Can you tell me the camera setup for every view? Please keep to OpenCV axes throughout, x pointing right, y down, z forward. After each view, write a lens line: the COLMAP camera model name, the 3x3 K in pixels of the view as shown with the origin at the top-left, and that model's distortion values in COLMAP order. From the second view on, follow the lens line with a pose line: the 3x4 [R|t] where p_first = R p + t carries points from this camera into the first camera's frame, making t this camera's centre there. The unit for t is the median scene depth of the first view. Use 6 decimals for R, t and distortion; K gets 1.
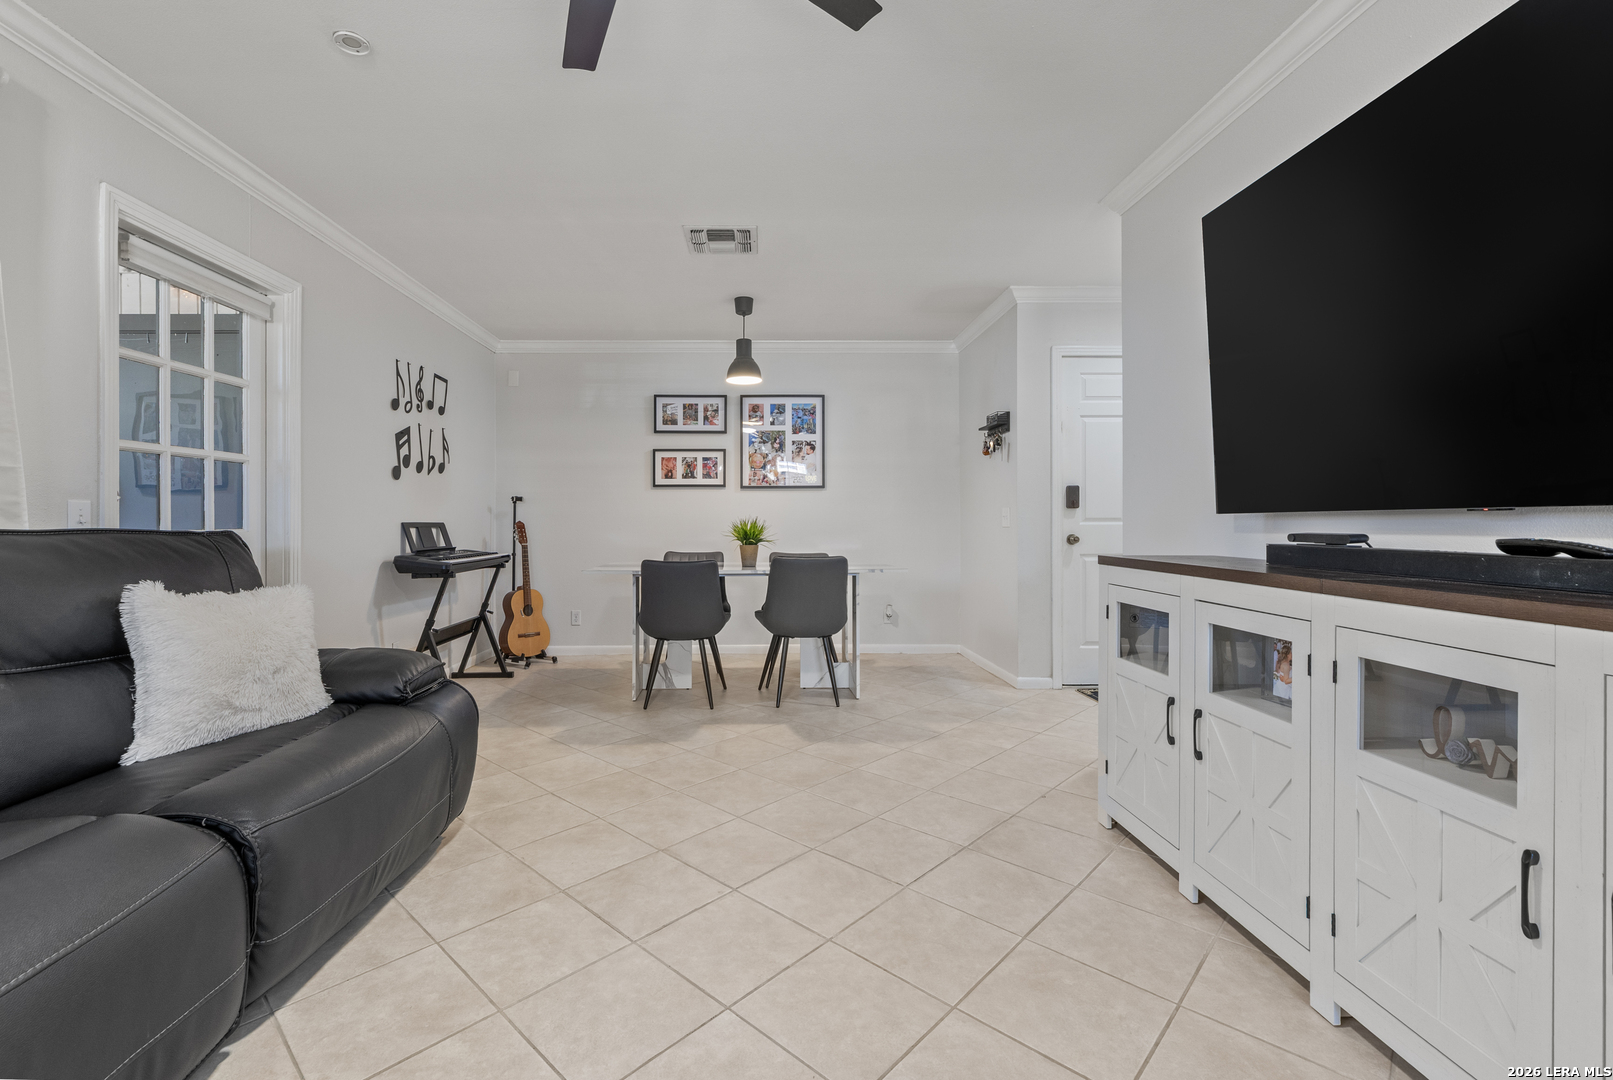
lens RADIAL K [[705.4, 0, 765.3], [0, 705.4, 522.5], [0, 0, 1]] dist [0.000064, 0.000027]
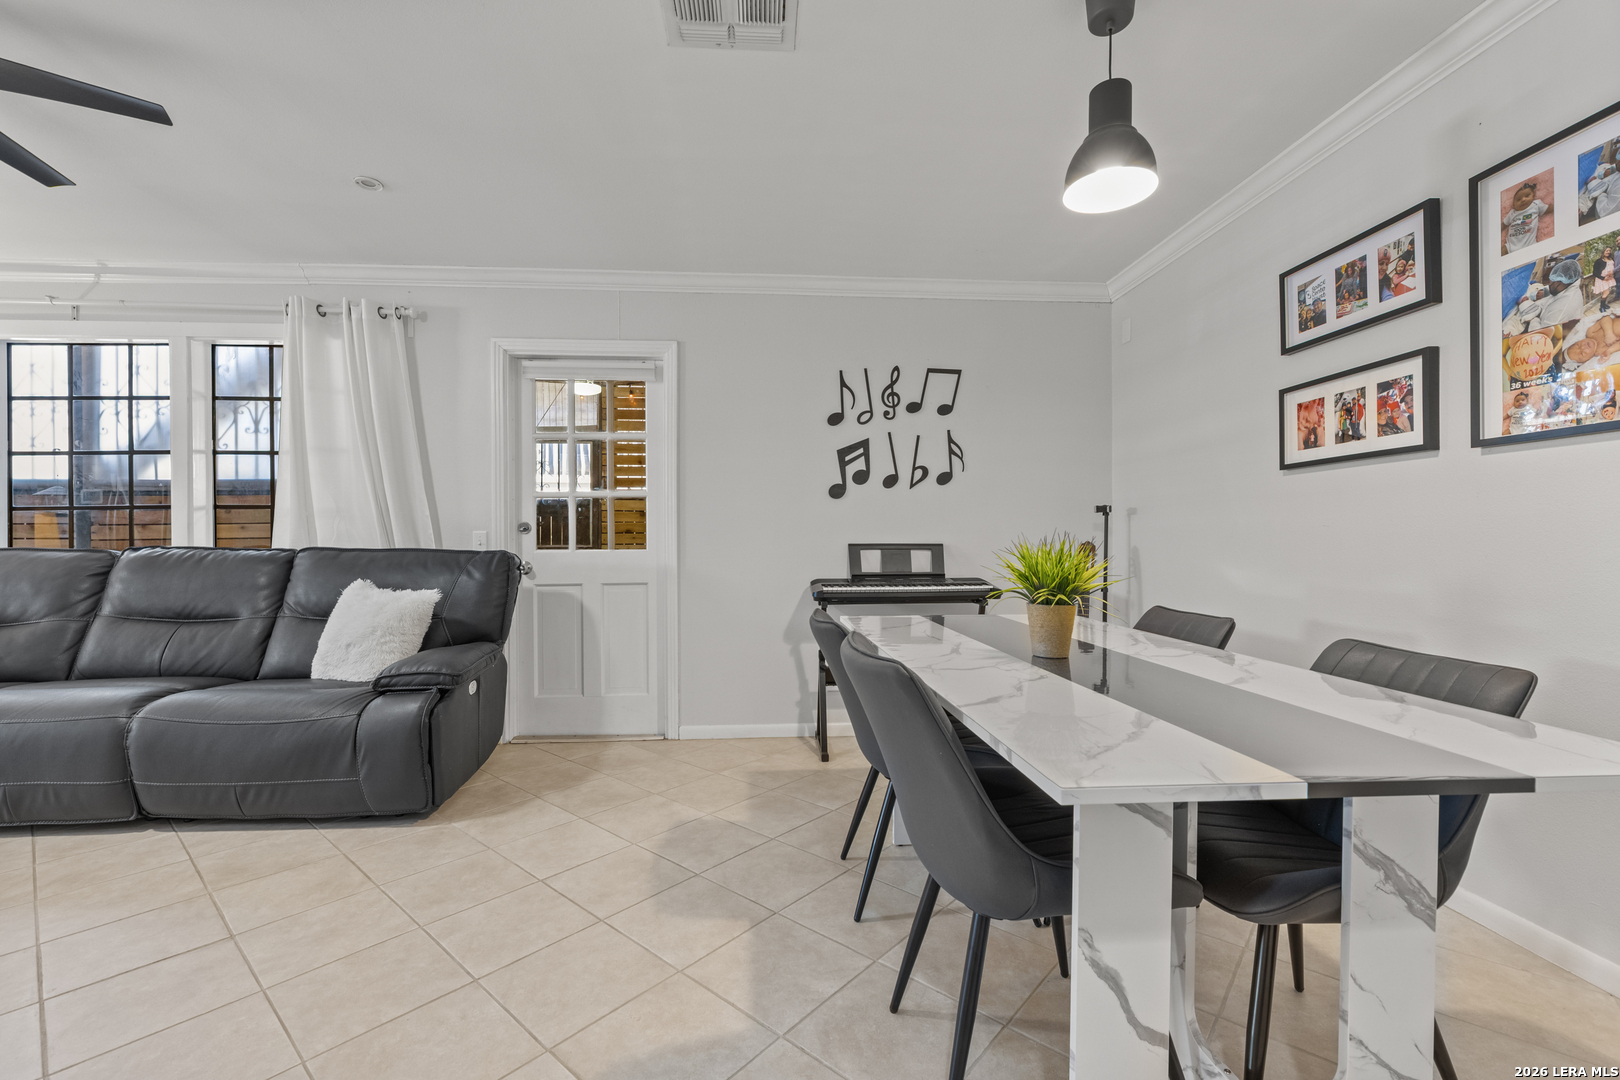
lens RADIAL K [[684.8, 0, 805.7], [0, 684.8, 545.8], [0, 0, 1]] dist [-0.000614, 0.000093]
pose [[0.060876, 0.007250, -0.998119, 0.307335], [0.000340, 0.999973, 0.007285, -0.003144], [0.998145, -0.000783, 0.060872, 0.711723]]
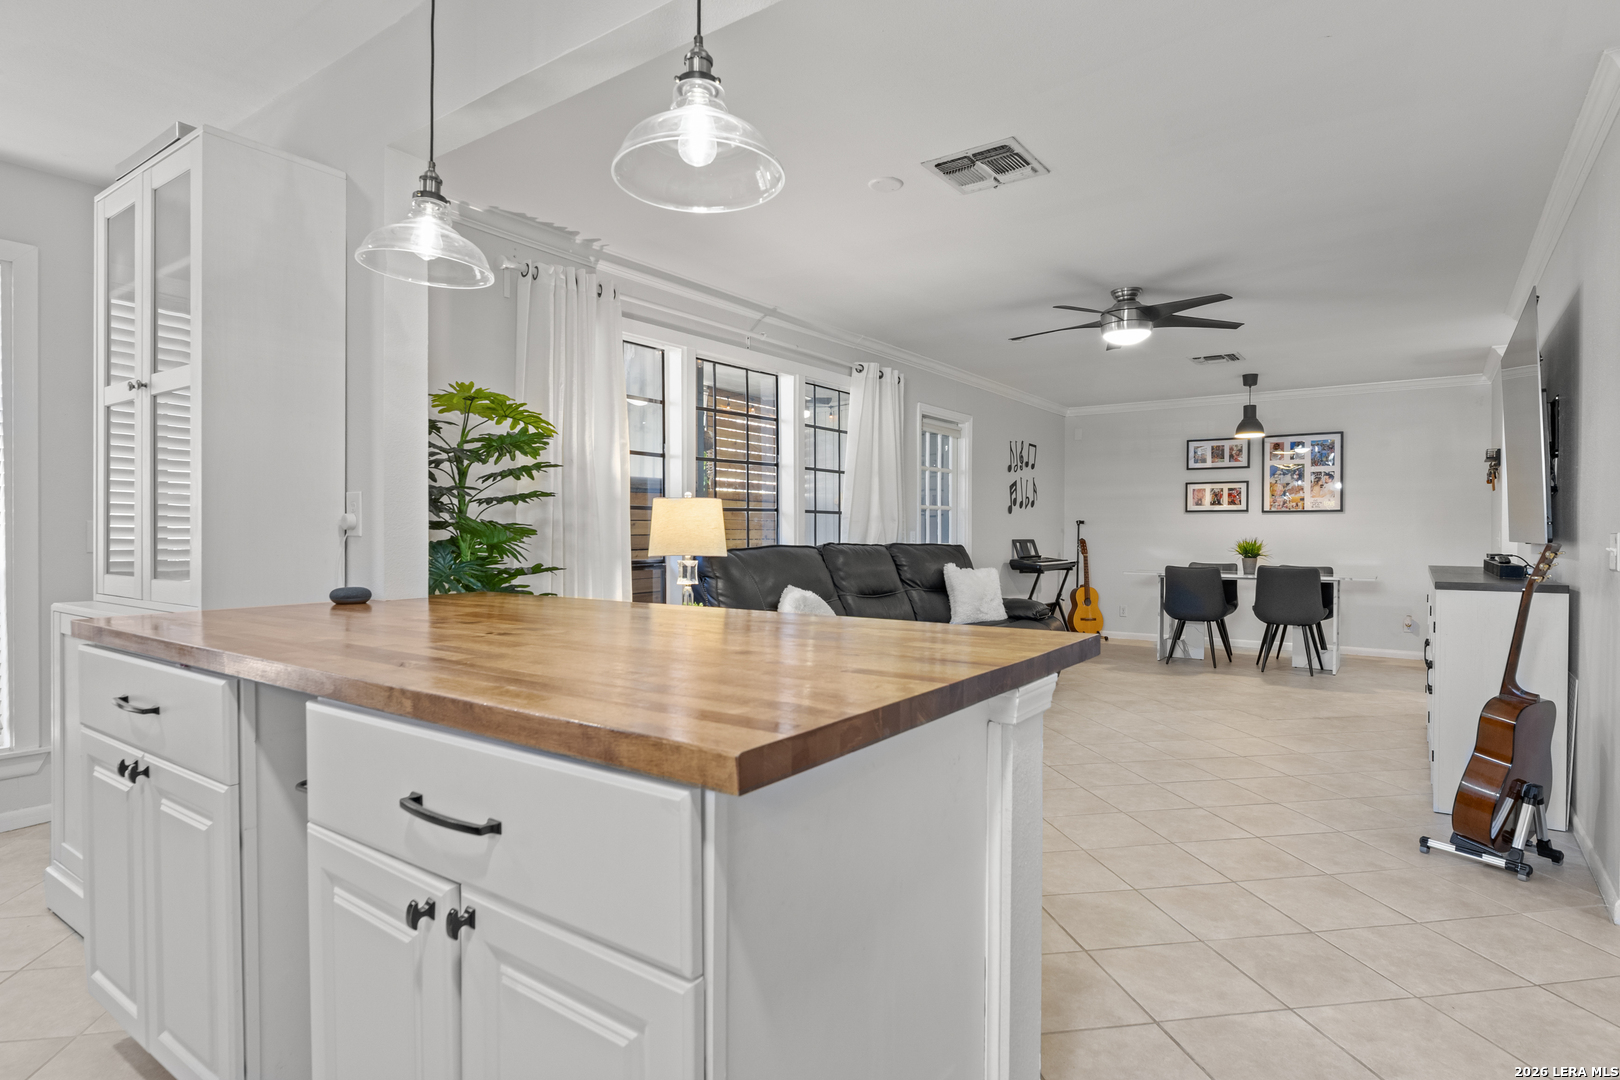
lens RADIAL K [[859.0, 0, 810.0], [0, 859.0, 540.0], [0, 0, 1]] dist [-0.001323, 0.000304]
pose [[0.806876, 0.008966, -0.590653, 0.231456], [-0.005047, 0.999953, 0.008284, -0.010333], [0.590699, -0.003703, 0.806883, -0.721055]]
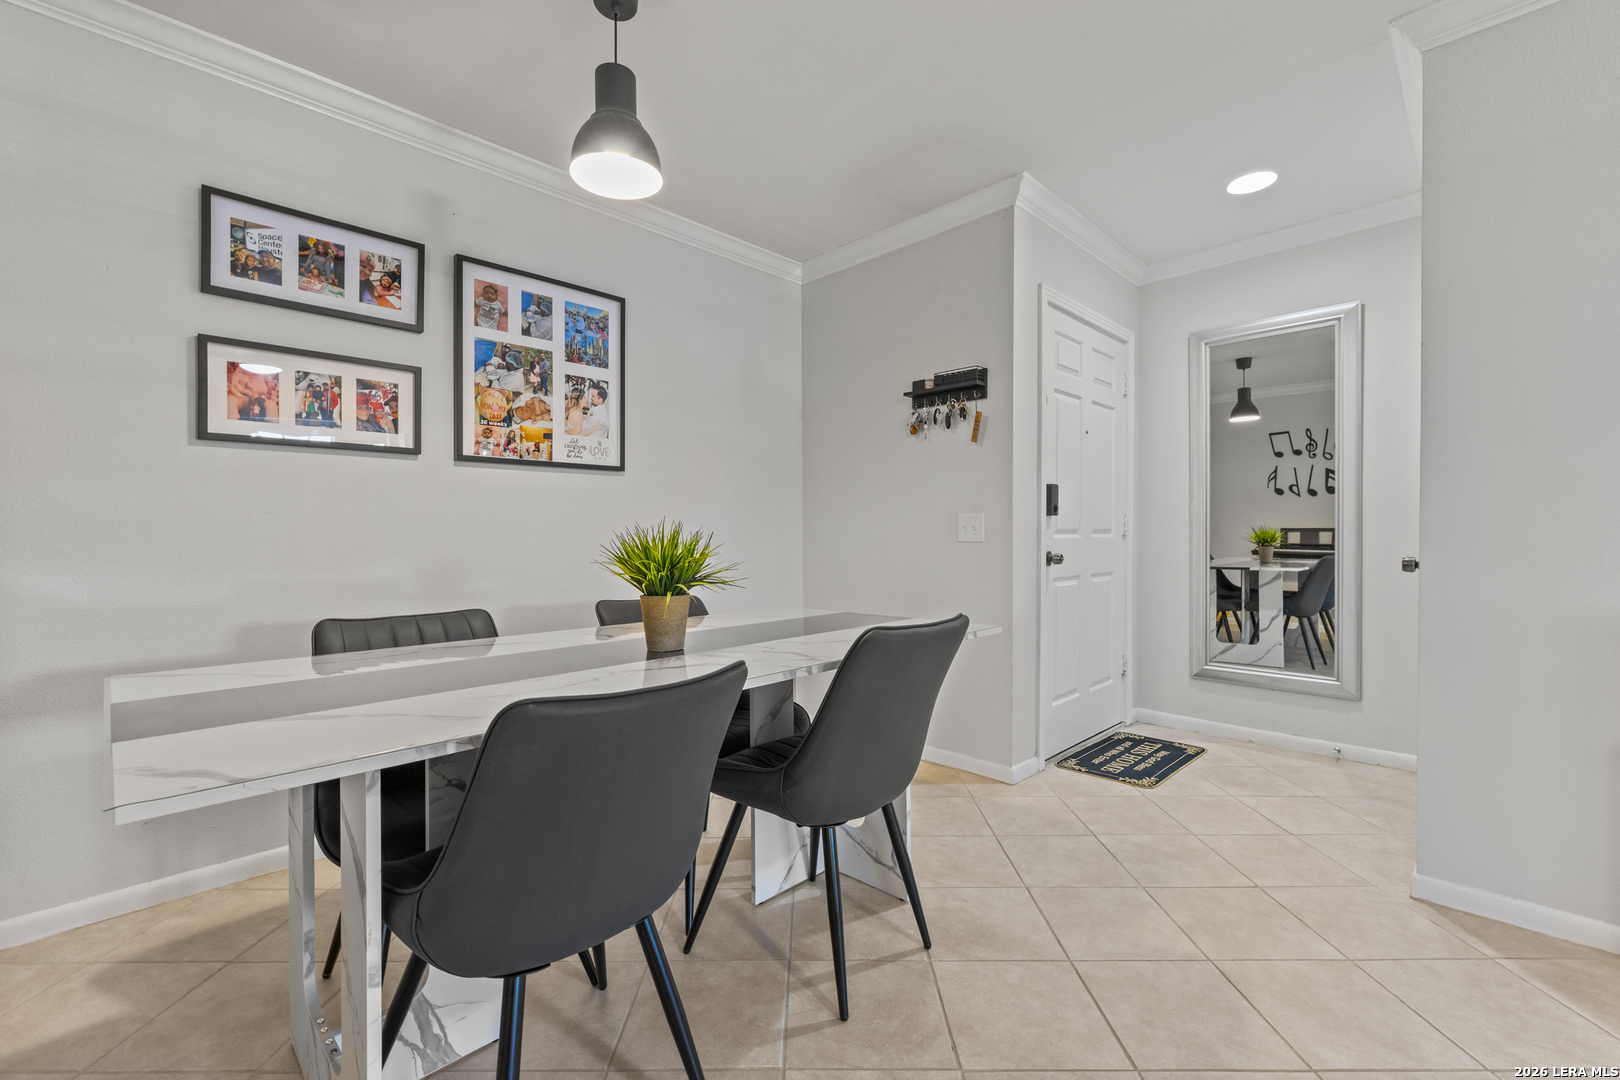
lens RADIAL K [[673.1, 0, 810.0], [0, 673.1, 540.0], [0, 0, 1]] dist [-0.000768, -0.000114]
pose [[0.718930, -0.006968, 0.695048, -0.189722], [-0.000355, 0.999946, 0.010391, -0.001475], [-0.695082, -0.007717, 0.718889, 0.577237]]
